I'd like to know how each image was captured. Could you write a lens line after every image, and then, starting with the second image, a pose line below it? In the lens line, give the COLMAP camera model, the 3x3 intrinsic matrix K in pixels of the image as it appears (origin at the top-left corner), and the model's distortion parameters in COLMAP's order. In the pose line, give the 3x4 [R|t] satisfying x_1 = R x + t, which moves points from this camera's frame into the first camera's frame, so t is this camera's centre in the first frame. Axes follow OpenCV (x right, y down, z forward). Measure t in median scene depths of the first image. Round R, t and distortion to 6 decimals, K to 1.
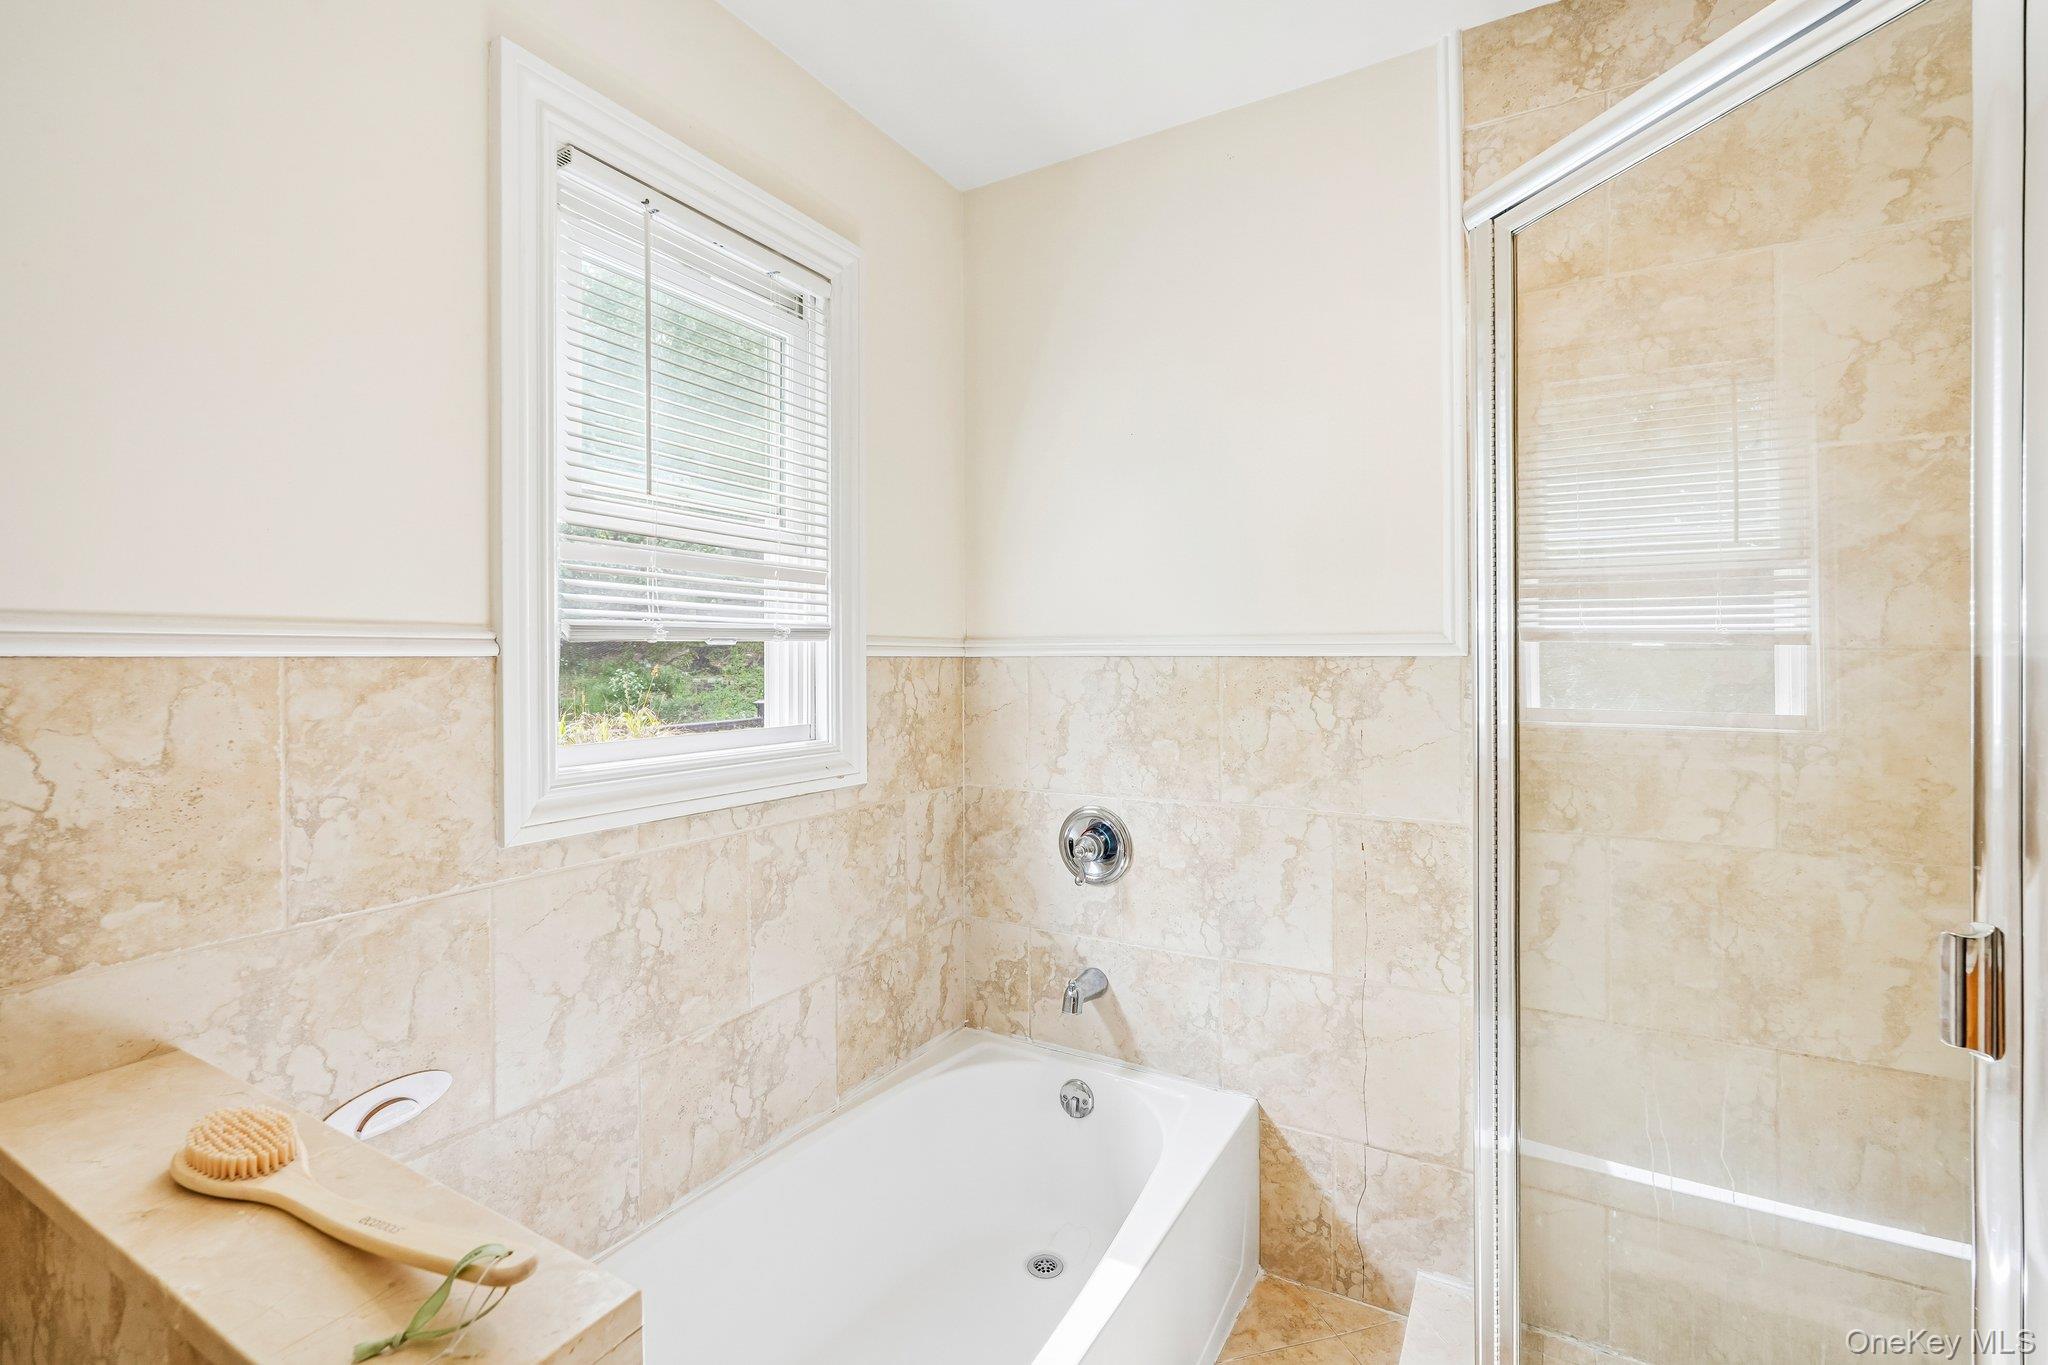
lens RADIAL K [[902.3, 0, 1017.5], [0, 902.3, 659.7], [0, 0, 1]] dist [-0.023334, 0.009482]
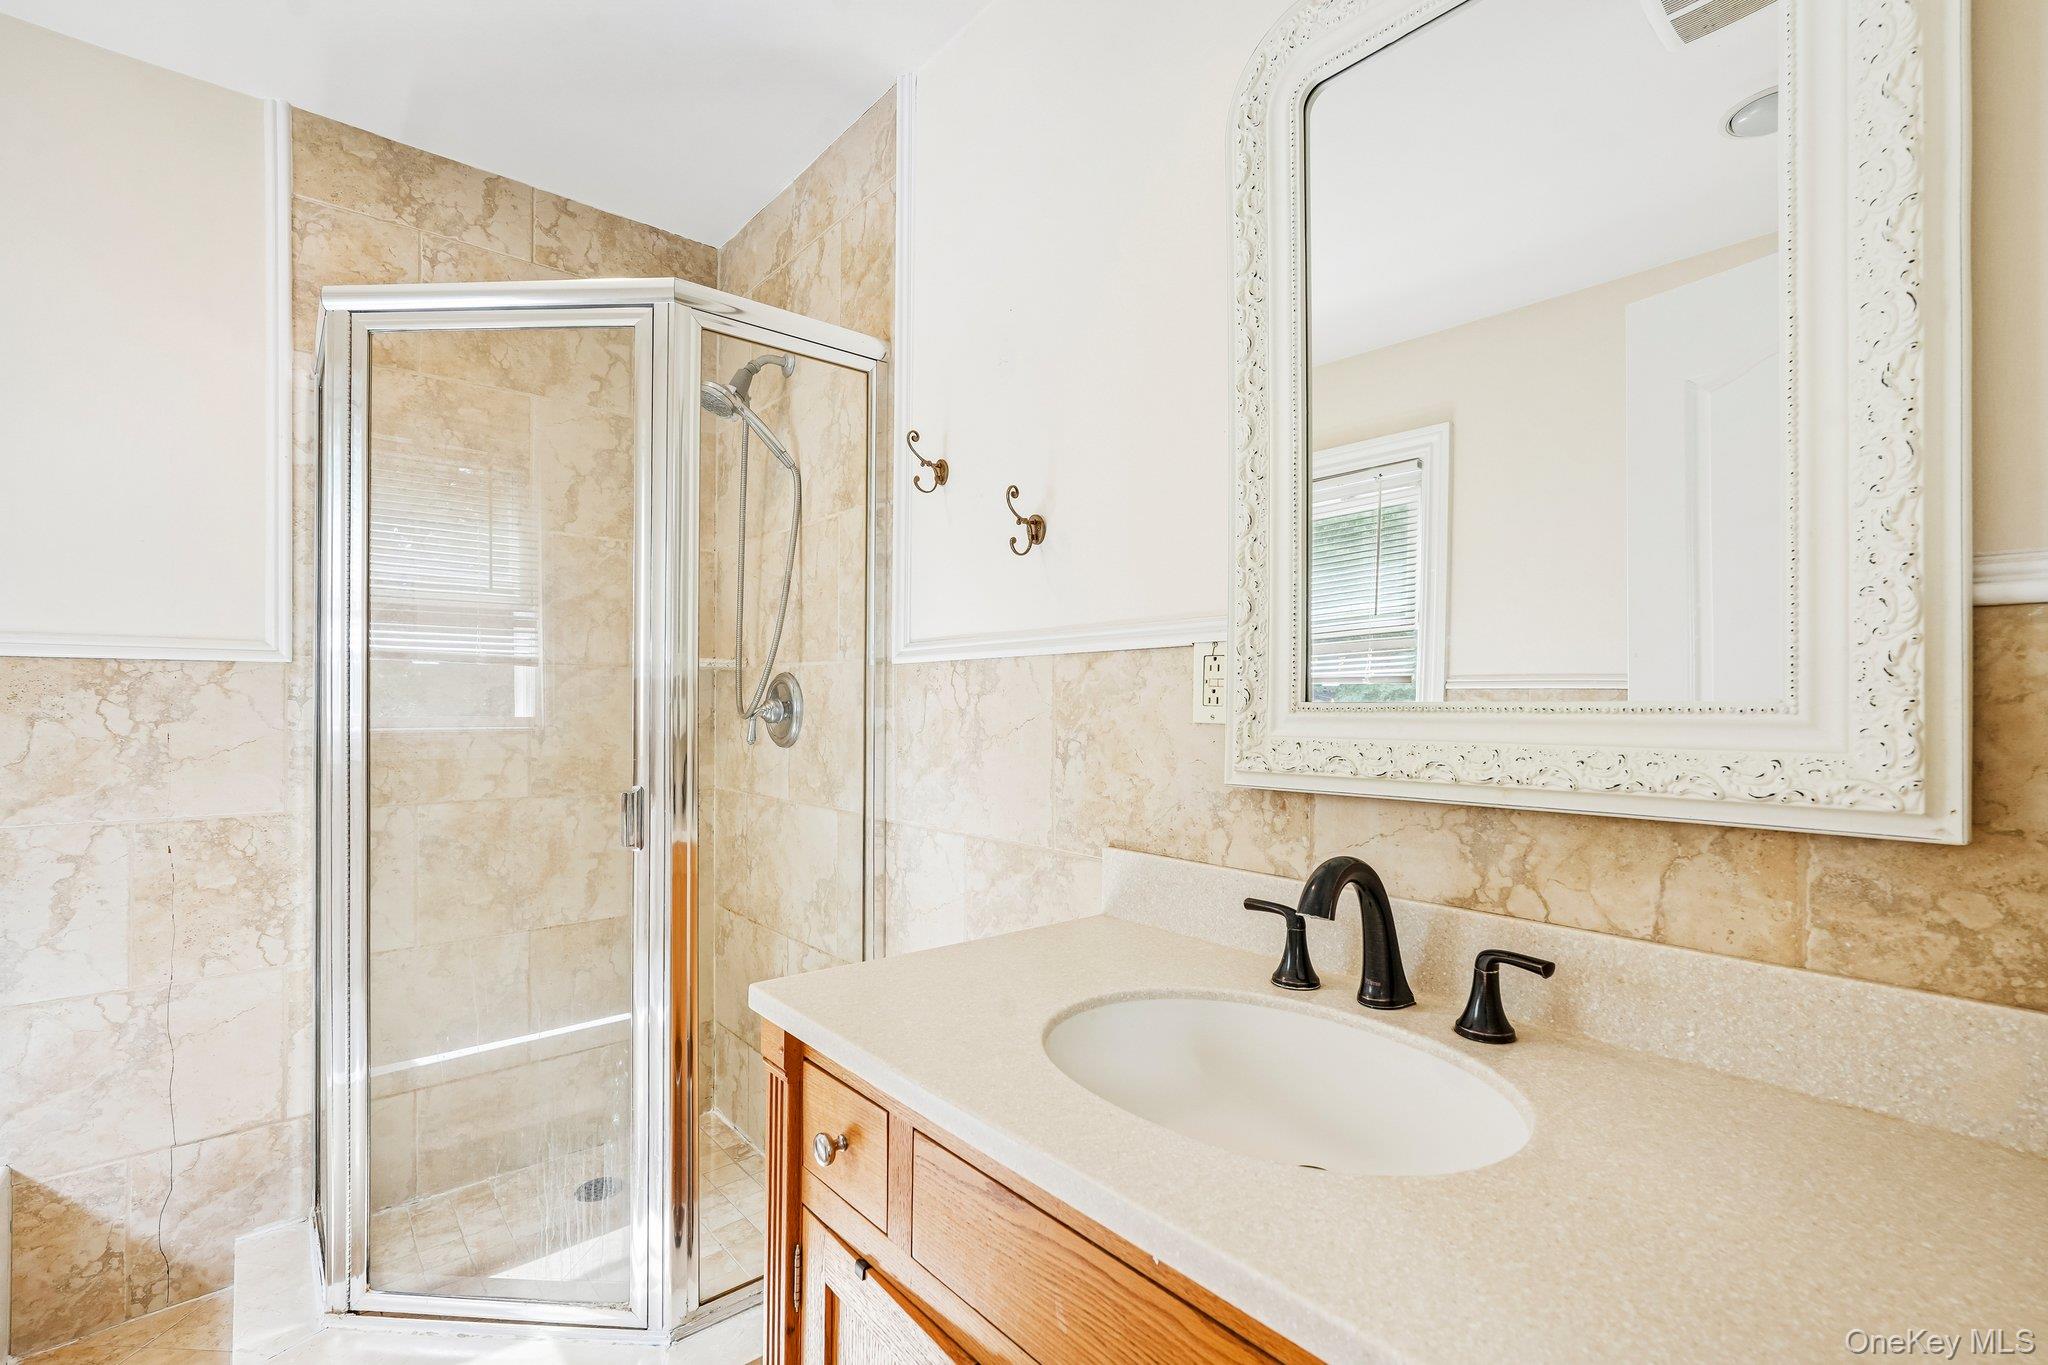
lens RADIAL K [[925.4, 0, 1014.7], [0, 925.4, 689.3], [0, 0, 1]] dist [-0.003476, 0.009522]
pose [[0.330848, 0.010801, 0.943622, -0.274755], [-0.000491, 0.999936, -0.011273, 0.039206], [-0.943684, 0.003267, 0.330832, -0.226047]]
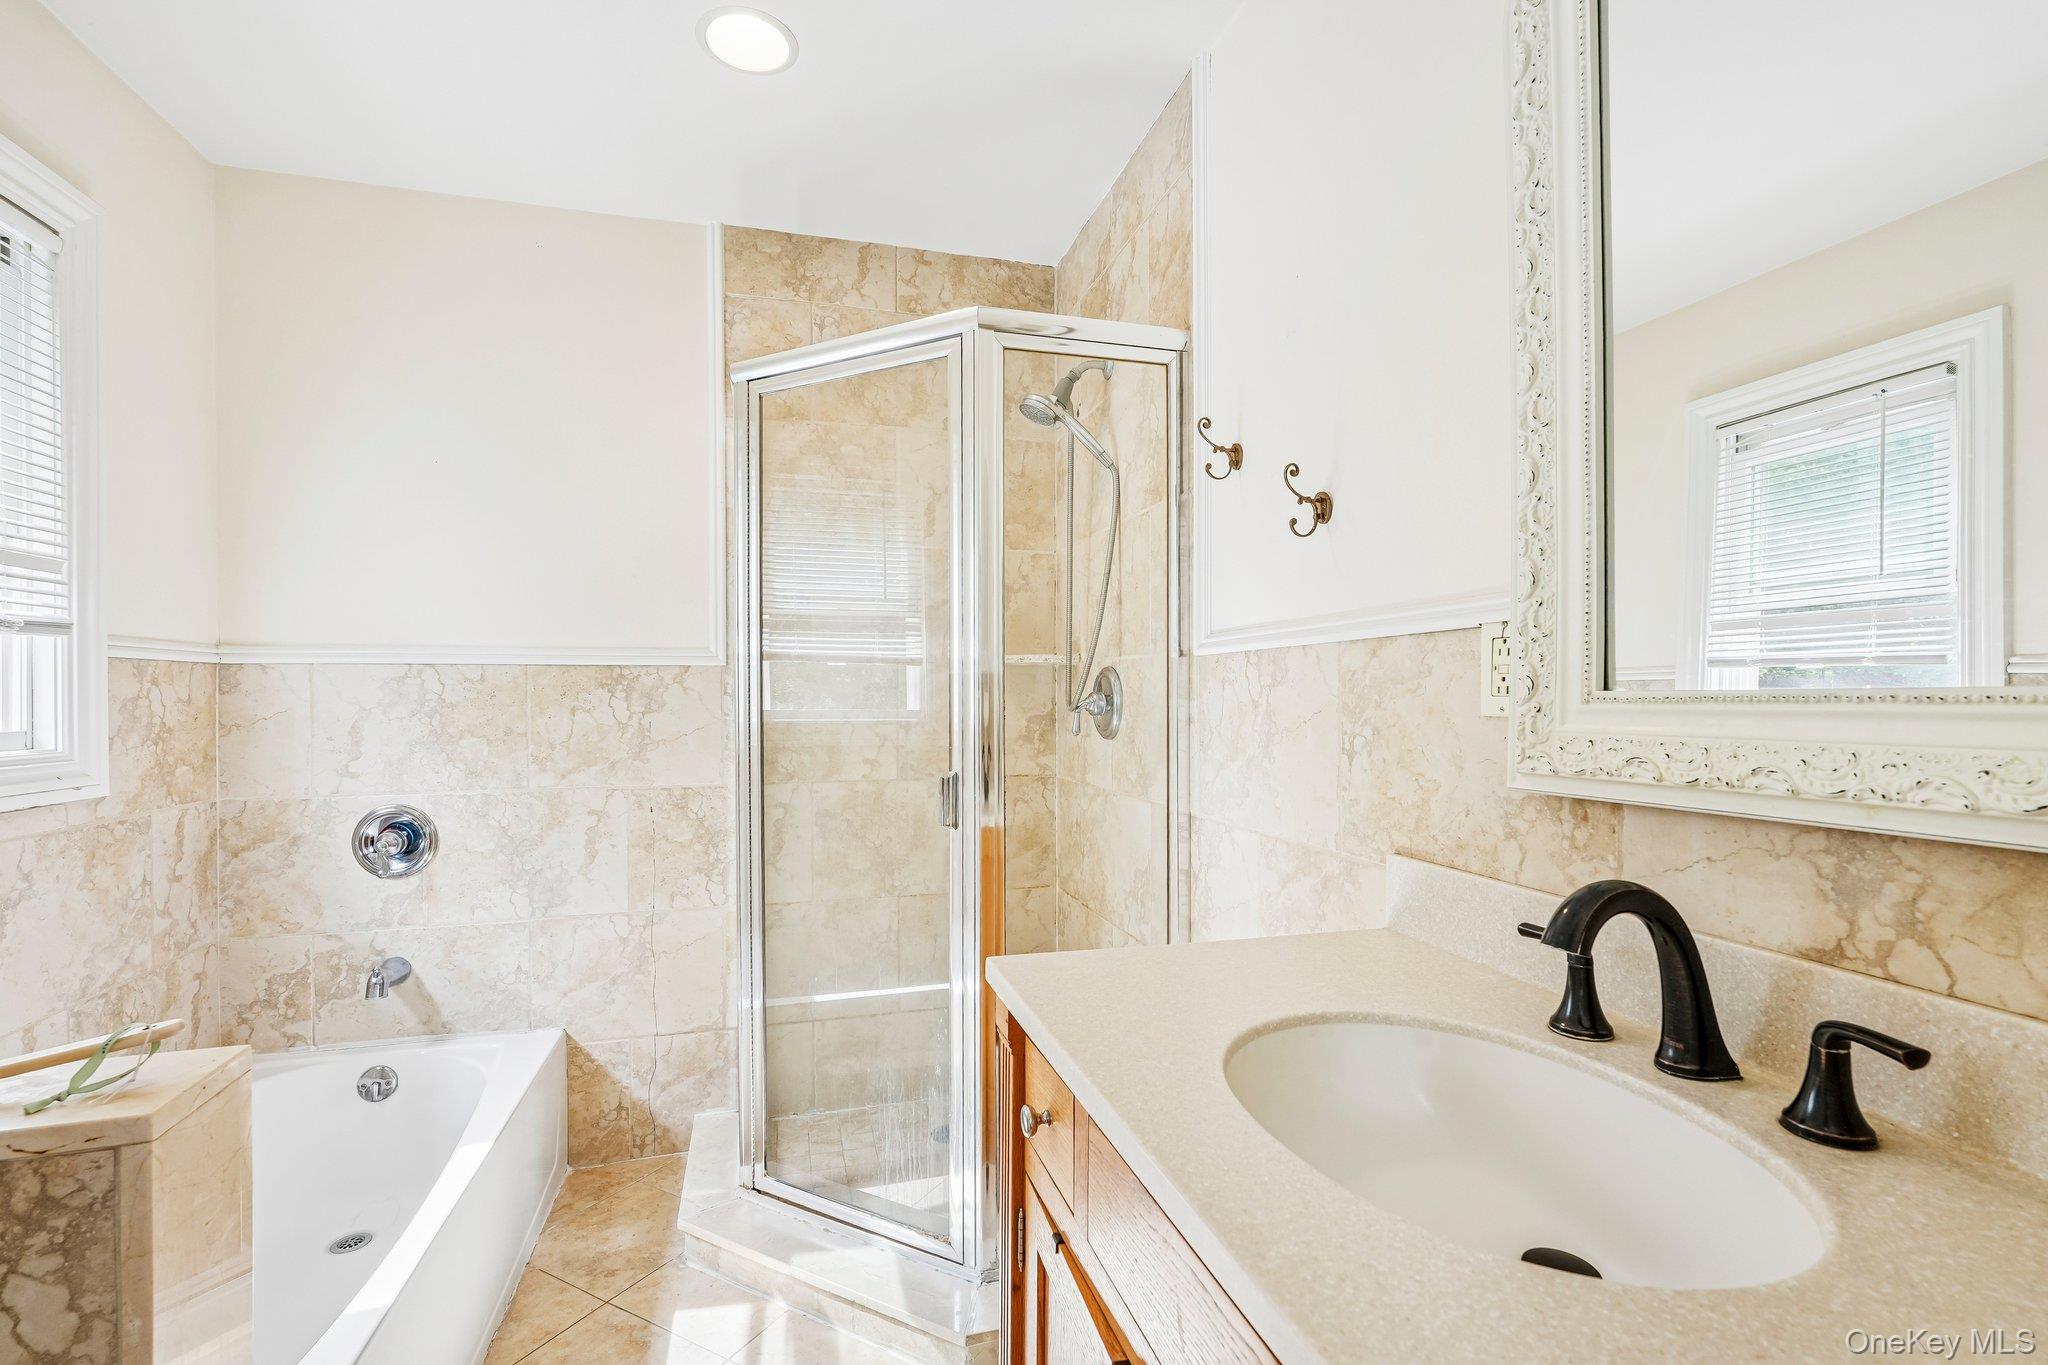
lens RADIAL K [[935.2, 0, 1024.0], [0, 935.2, 682.5], [0, 0, 1]] dist [-0.001591, 0.010005]
pose [[0.695484, 0.005539, 0.718521, -0.215120], [0.005383, 0.999902, -0.012920, 0.041017], [-0.718522, 0.012853, 0.695386, -0.337719]]
